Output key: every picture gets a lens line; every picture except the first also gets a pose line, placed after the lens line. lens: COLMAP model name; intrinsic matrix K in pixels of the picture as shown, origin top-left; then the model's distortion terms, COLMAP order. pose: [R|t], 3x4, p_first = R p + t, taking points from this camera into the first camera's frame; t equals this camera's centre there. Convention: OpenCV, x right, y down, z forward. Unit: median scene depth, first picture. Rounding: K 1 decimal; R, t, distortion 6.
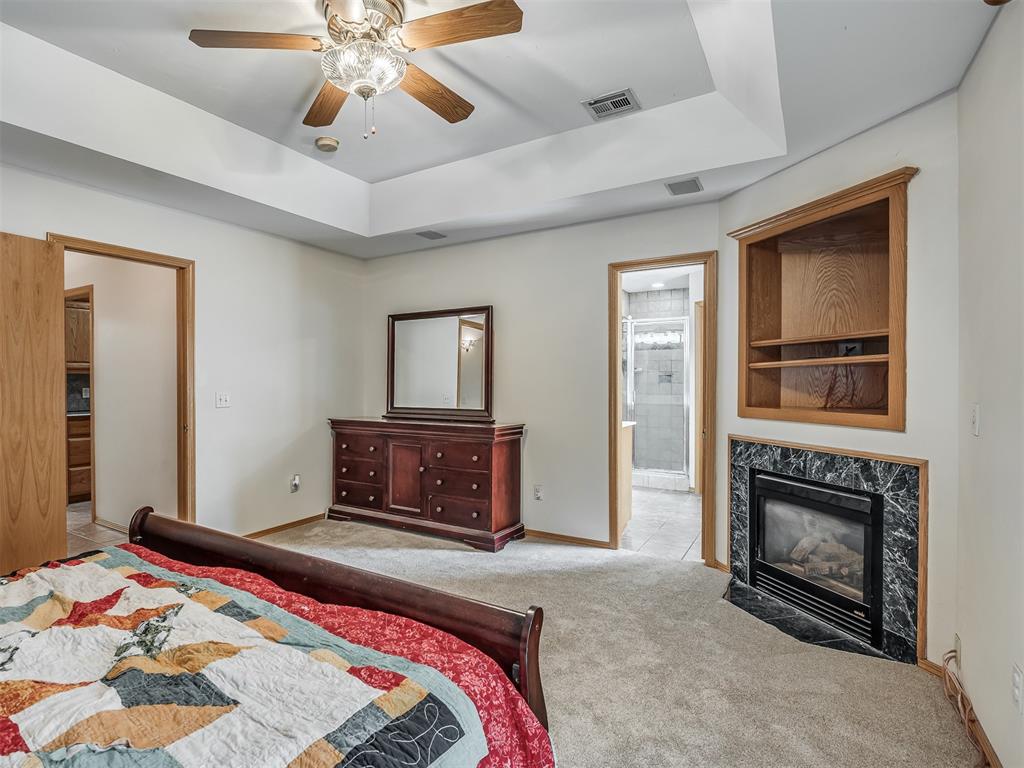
lens RADIAL K [[484.0, 0, 512.0], [0, 484.0, 384.0], [0, 0, 1]] dist [-0.000518, -0.000194]
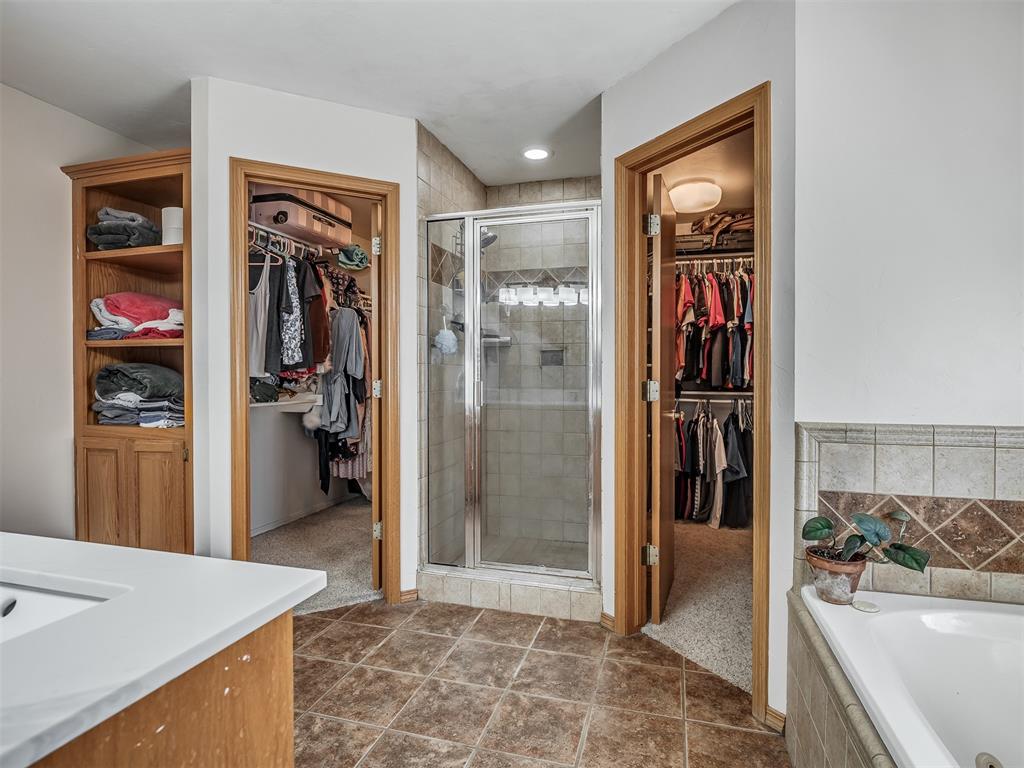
lens RADIAL K [[534.1, 0, 512.0], [0, 534.1, 384.0], [0, 0, 1]] dist [0.000049, 0.000050]
pose [[0.977498, 0.000245, 0.210943, 0.155645], [-0.000464, 0.999999, 0.000989, 0.016997], [-0.210943, -0.001065, 0.977498, 0.453703]]
